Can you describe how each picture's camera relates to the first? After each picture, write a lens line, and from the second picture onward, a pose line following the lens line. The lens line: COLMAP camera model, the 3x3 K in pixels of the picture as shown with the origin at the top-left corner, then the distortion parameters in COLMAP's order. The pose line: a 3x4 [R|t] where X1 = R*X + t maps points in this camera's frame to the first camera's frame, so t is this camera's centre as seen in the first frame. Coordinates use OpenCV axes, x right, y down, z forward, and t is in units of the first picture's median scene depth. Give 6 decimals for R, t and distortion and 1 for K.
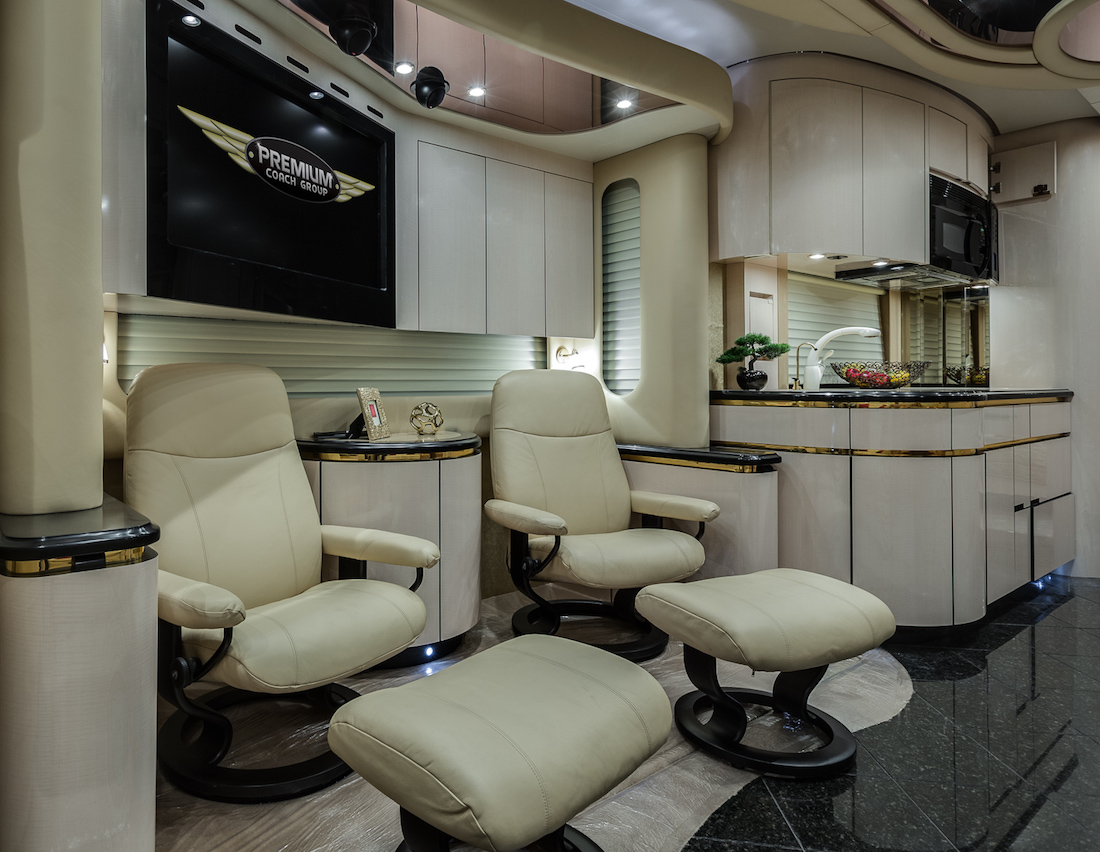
lens RADIAL K [[680.7, 0, 442.6], [0, 680.7, 382.5], [0, 0, 1]] dist [-0.002669, 0.001417]
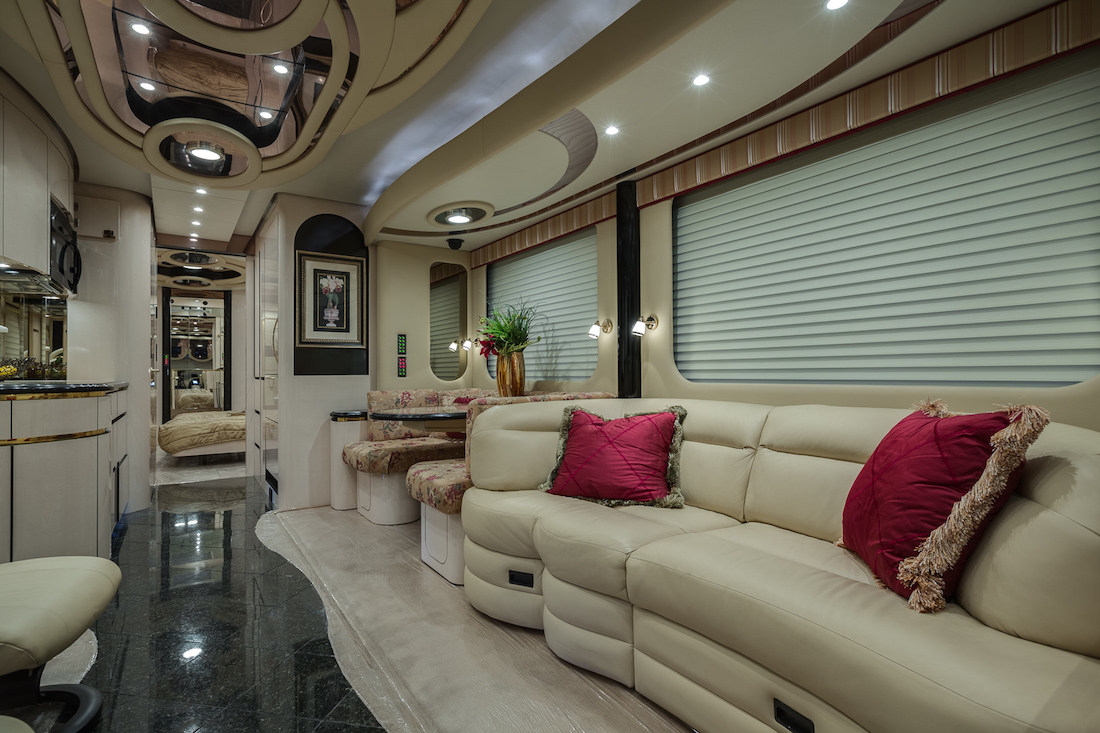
lens RADIAL K [[531.9, 0, 528.0], [0, 531.9, 370.4], [0, 0, 1]] dist [0.001478, 0.000457]
pose [[0.043507, 0.010770, 0.998995, -0.155127], [0.000413, 0.999942, -0.010799, 0.000215], [-0.999053, 0.000882, 0.043500, 0.134199]]
